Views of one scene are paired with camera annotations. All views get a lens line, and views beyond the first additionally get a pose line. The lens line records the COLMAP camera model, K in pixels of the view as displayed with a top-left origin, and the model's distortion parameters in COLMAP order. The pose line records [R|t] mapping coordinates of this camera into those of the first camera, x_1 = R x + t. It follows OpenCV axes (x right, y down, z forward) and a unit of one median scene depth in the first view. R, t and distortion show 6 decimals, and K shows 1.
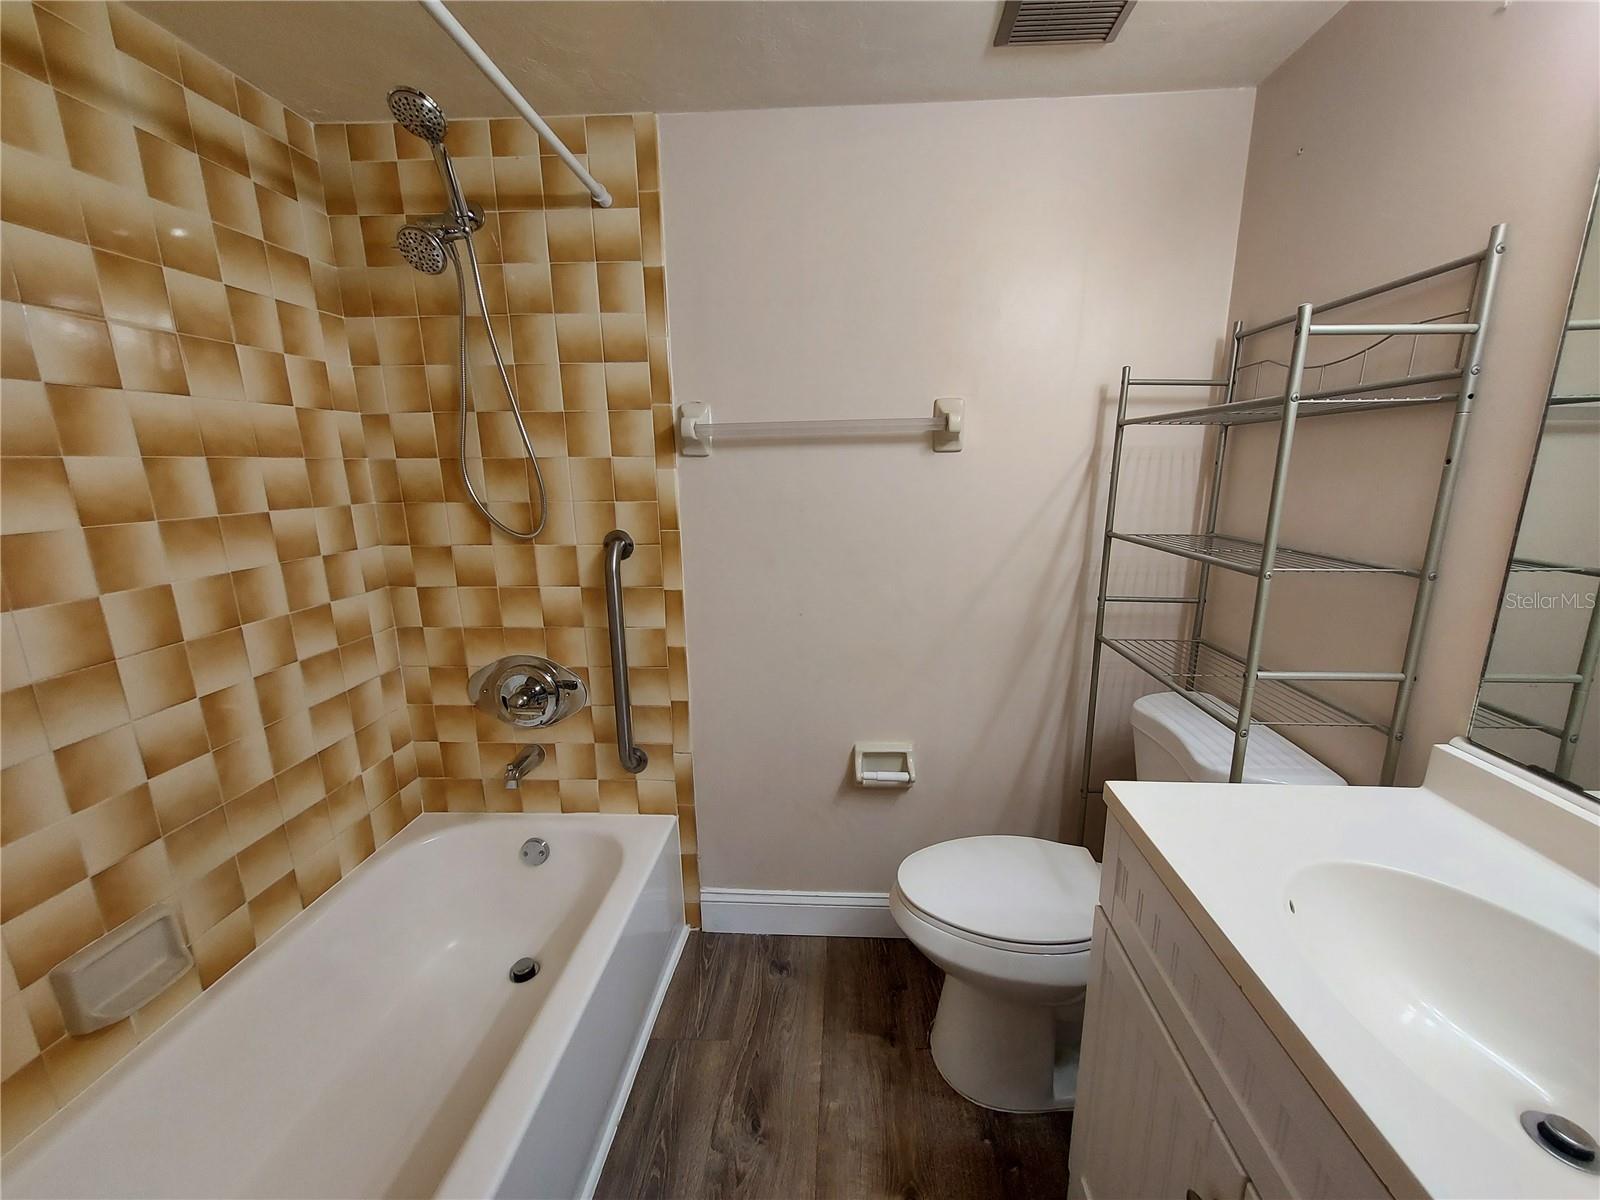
lens RADIAL K [[631.0, 0, 812.9], [0, 631.0, 601.6], [0, 0, 1]] dist [0.014268, -0.001837]
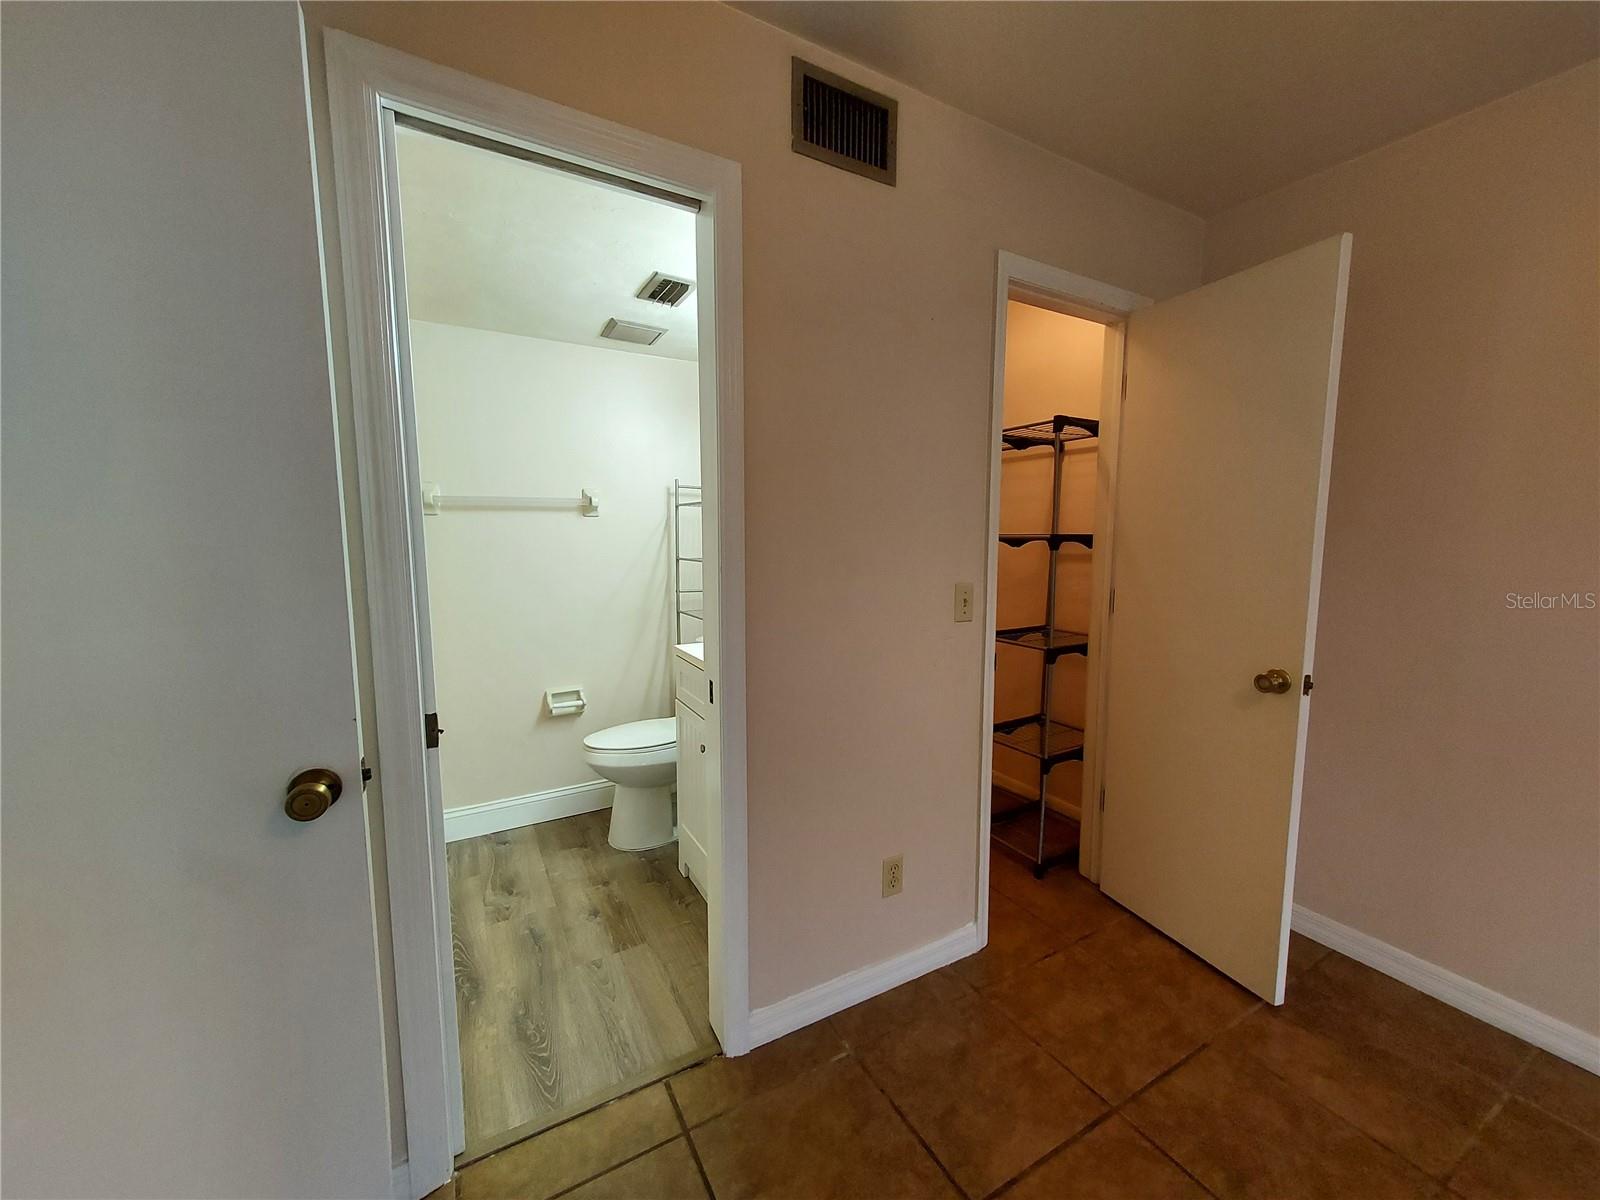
lens RADIAL K [[633.2, 0, 809.6], [0, 633.2, 603.2], [0, 0, 1]] dist [0.023922, -0.004251]
pose [[0.840019, -0.049428, 0.540301, -0.252891], [0.108472, 0.991036, -0.077983, 0.216766], [-0.531603, 0.124115, 0.837851, -0.818702]]
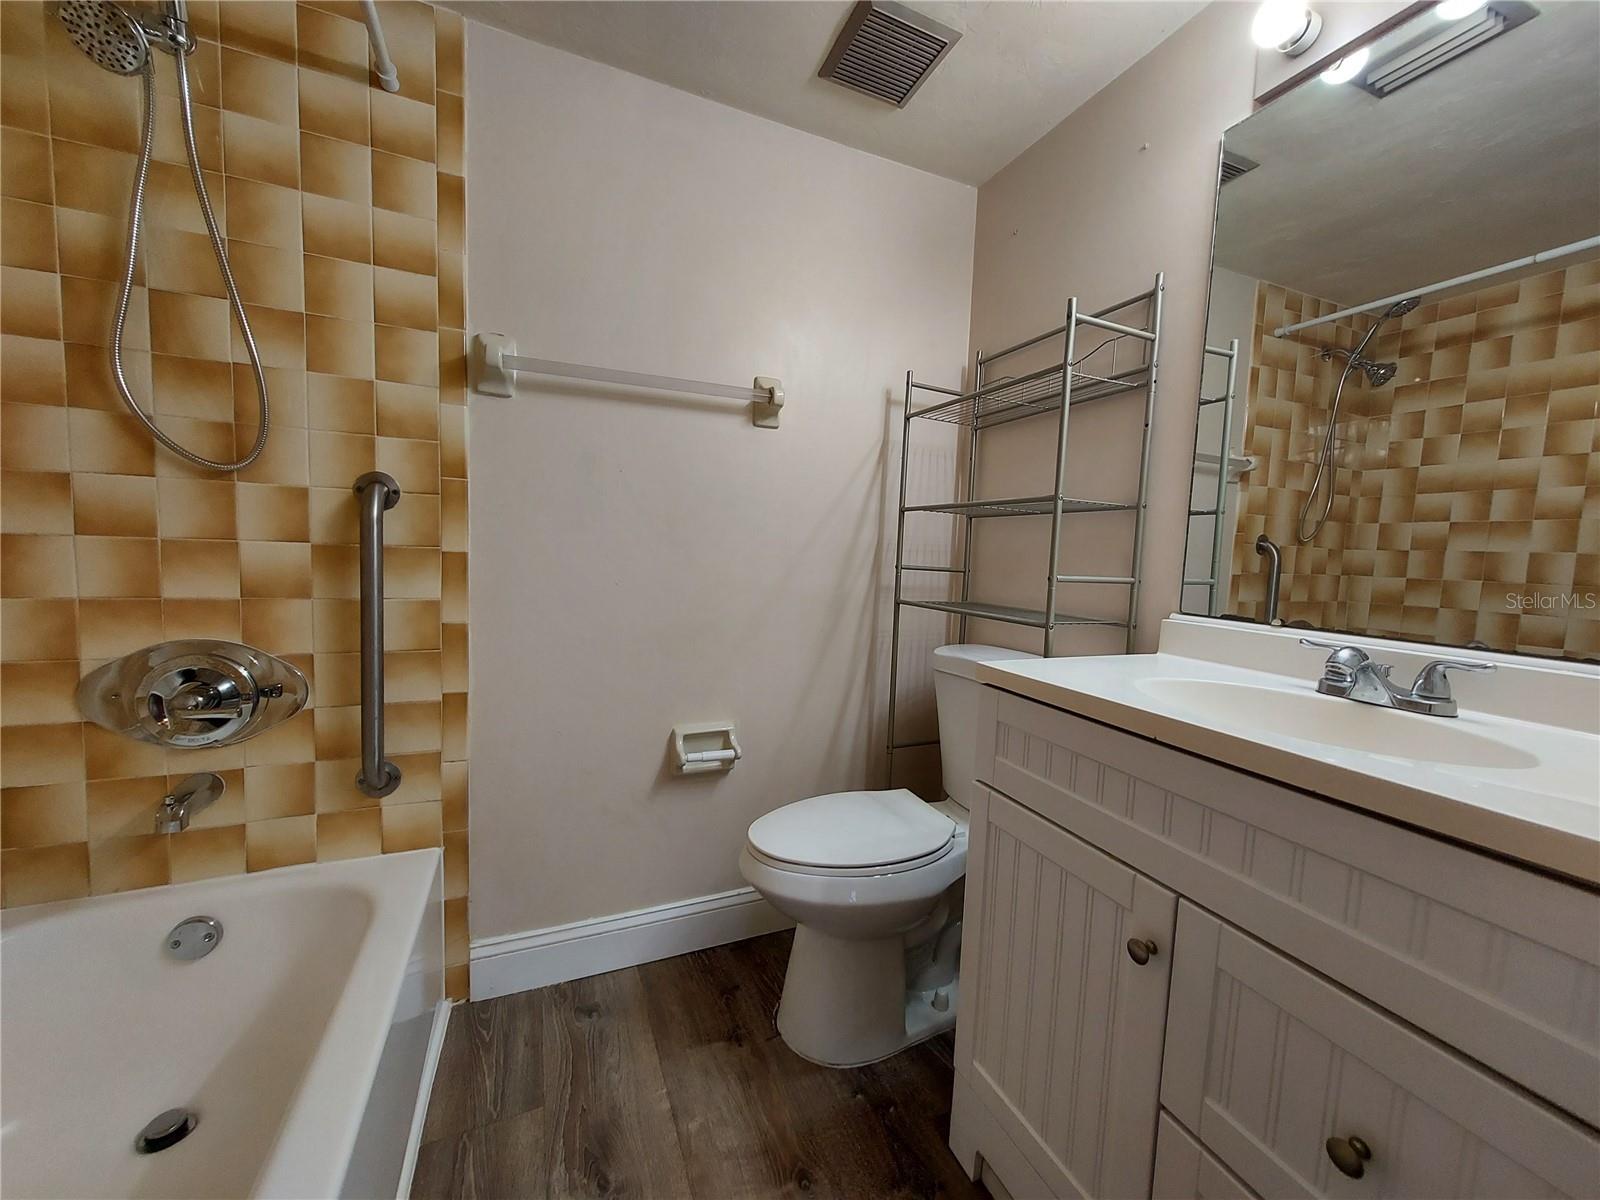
lens RADIAL K [[631.0, 0, 812.9], [0, 631.0, 601.6], [0, 0, 1]] dist [0.014268, -0.001837]
pose [[0.889154, 0.009445, 0.457511, -0.187746], [0.051591, 0.991344, -0.120731, 0.173793], [-0.454691, 0.130952, 0.880970, 0.069265]]
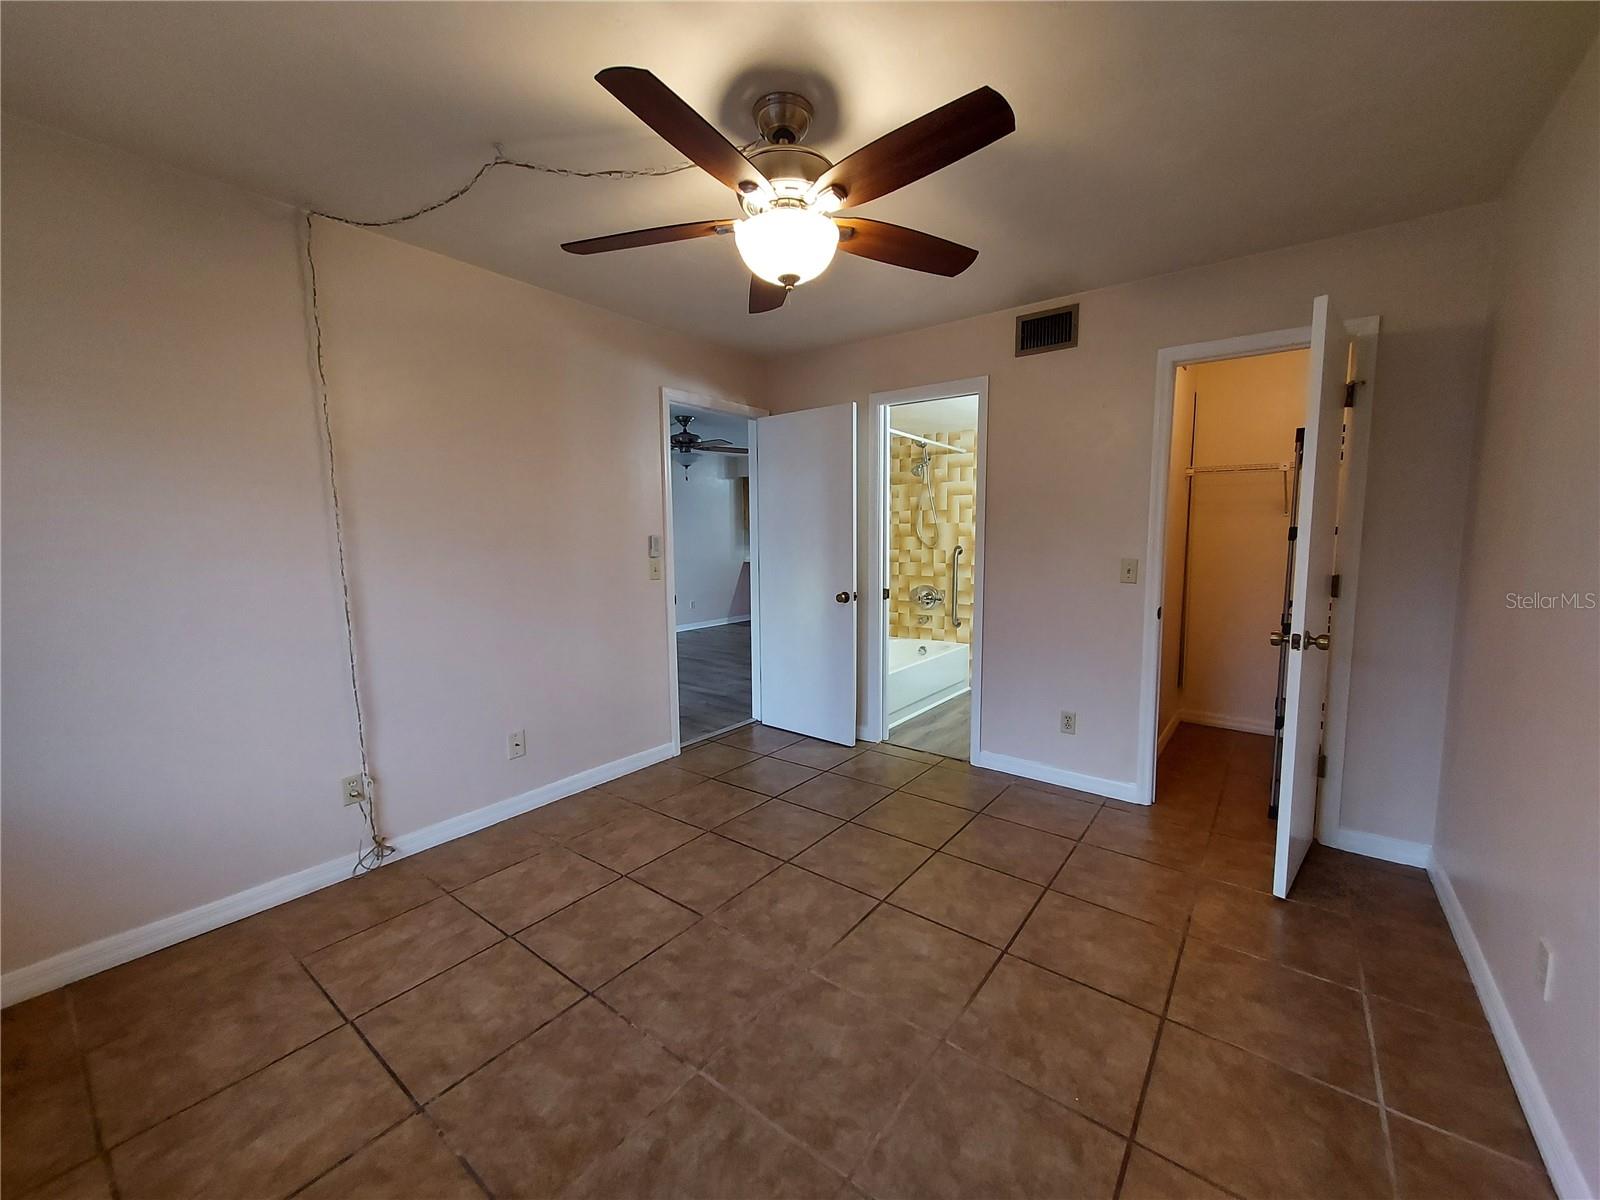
lens RADIAL K [[631.0, 0, 812.9], [0, 631.0, 601.6], [0, 0, 1]] dist [0.014268, -0.001837]
pose [[0.832132, 0.064771, -0.550781, 0.859278], [-0.124749, 0.989565, -0.072102, 0.492513], [0.540364, 0.128708, 0.831529, -2.027303]]
